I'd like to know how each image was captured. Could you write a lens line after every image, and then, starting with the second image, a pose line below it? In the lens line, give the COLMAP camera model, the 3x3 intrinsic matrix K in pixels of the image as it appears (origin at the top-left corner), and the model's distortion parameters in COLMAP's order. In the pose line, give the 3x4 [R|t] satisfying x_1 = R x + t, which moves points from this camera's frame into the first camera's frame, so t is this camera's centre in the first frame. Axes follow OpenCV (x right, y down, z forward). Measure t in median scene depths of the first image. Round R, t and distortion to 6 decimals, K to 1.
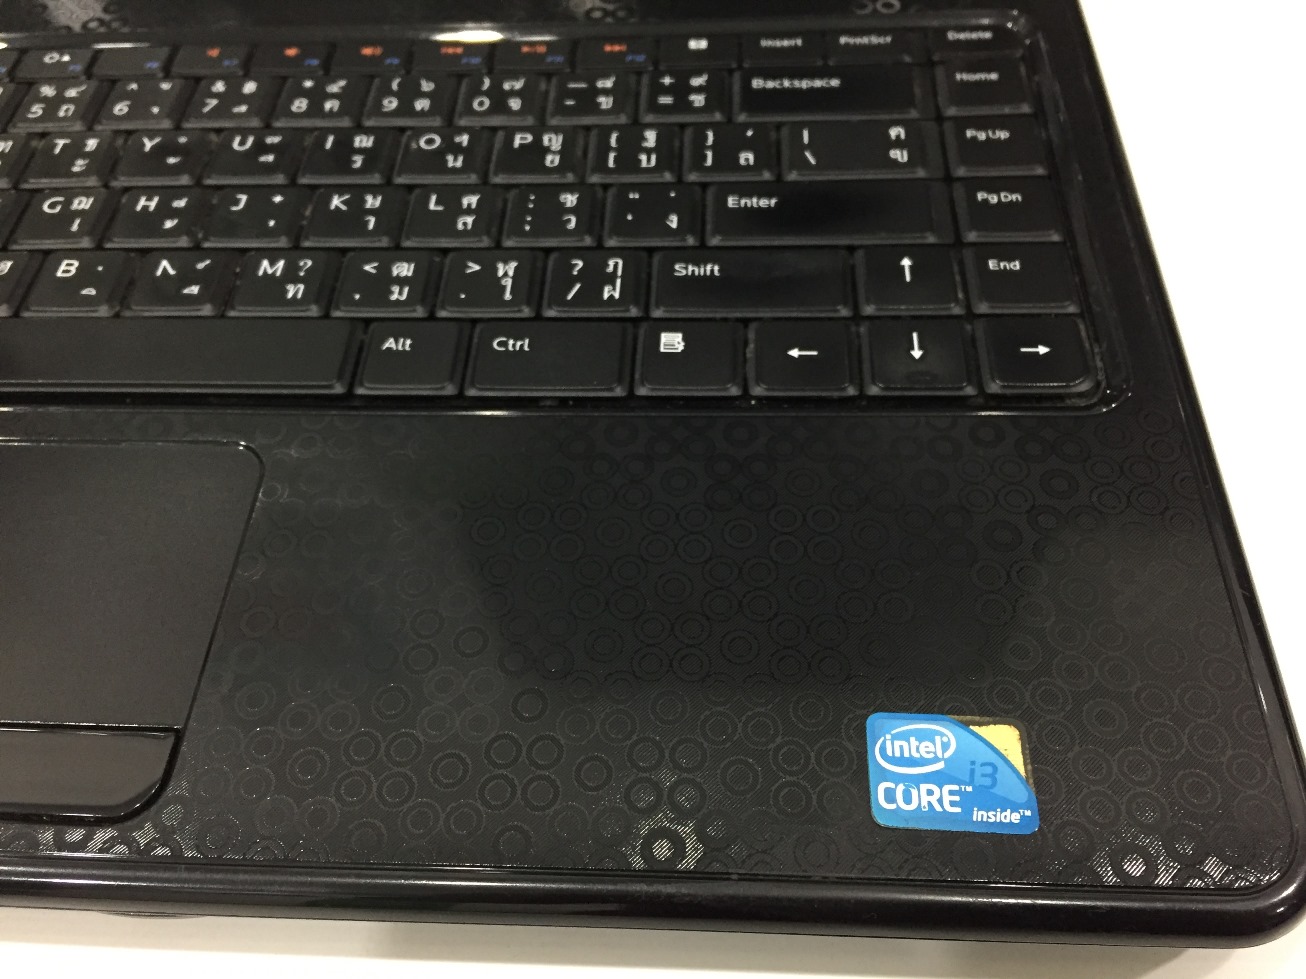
lens RADIAL K [[1142.8, 0, 665.3], [0, 1142.8, 488.6], [0, 0, 1]] dist [0.074397, -0.135188]
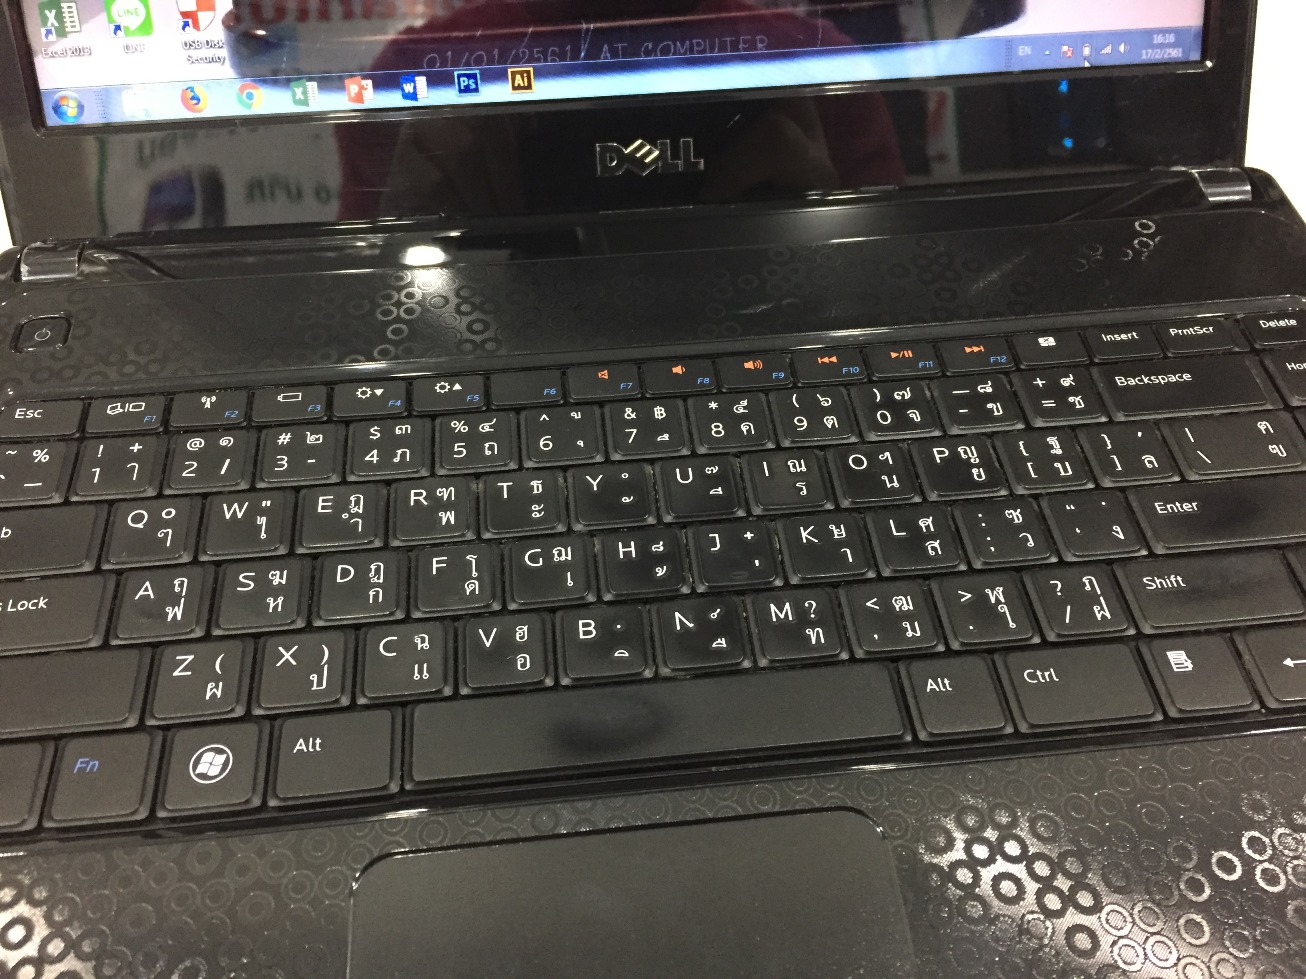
lens RADIAL K [[1142.8, 0, 665.3], [0, 1142.8, 488.6], [0, 0, 1]] dist [0.074397, -0.135188]
pose [[0.985987, -0.082599, 0.144935, -0.568432], [0.088015, 0.995626, -0.031352, -0.270215], [-0.141711, 0.043669, 0.988944, -0.047308]]
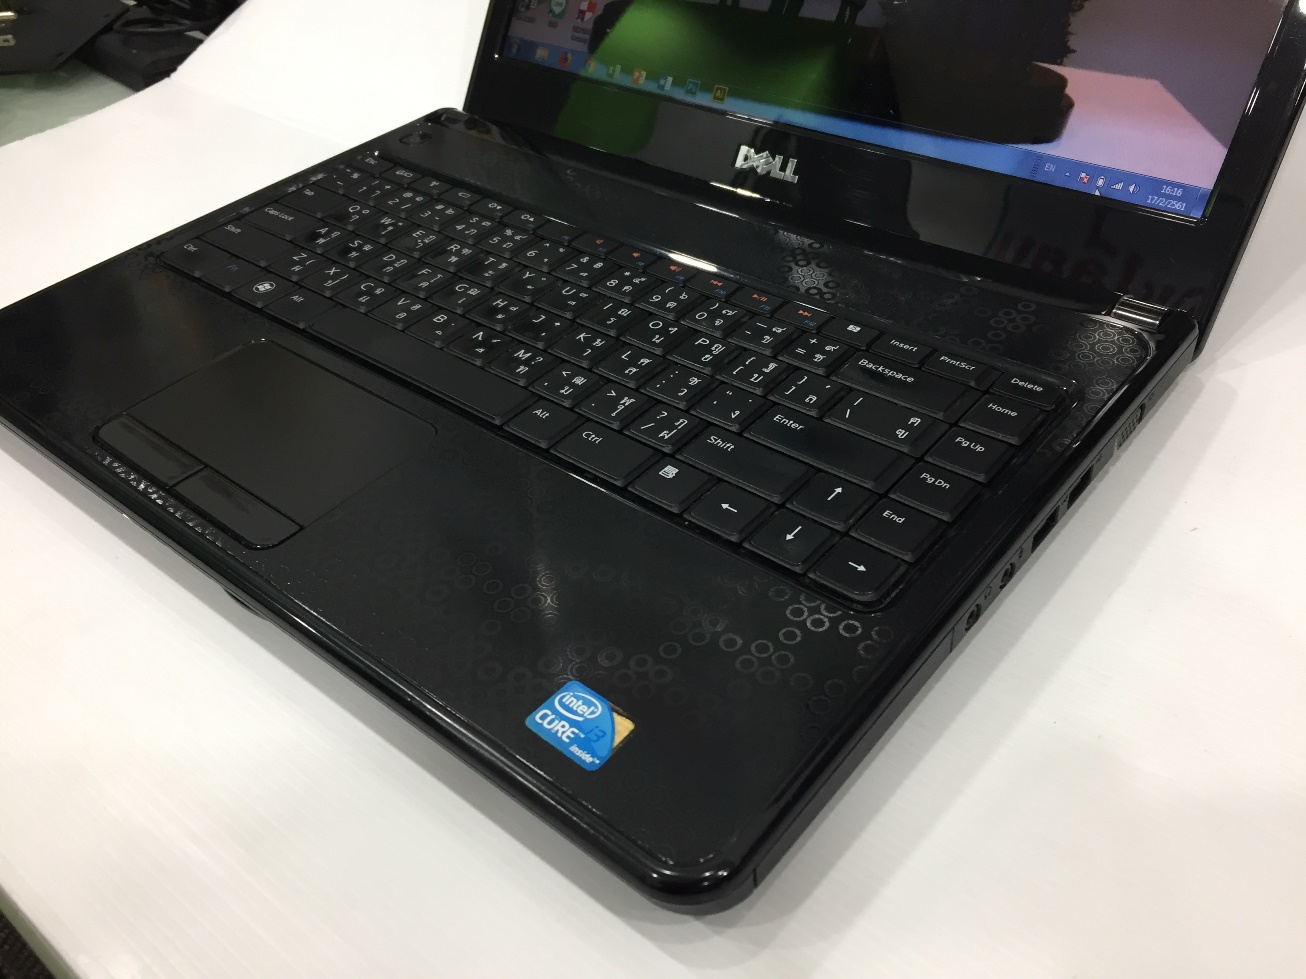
lens RADIAL K [[1142.8, 0, 665.3], [0, 1142.8, 488.6], [0, 0, 1]] dist [0.074397, -0.135188]
pose [[0.794945, 0.379567, -0.473277, 0.664957], [-0.468454, 0.879740, -0.081295, 0.019295], [0.385504, 0.286333, 0.877154, -0.323966]]
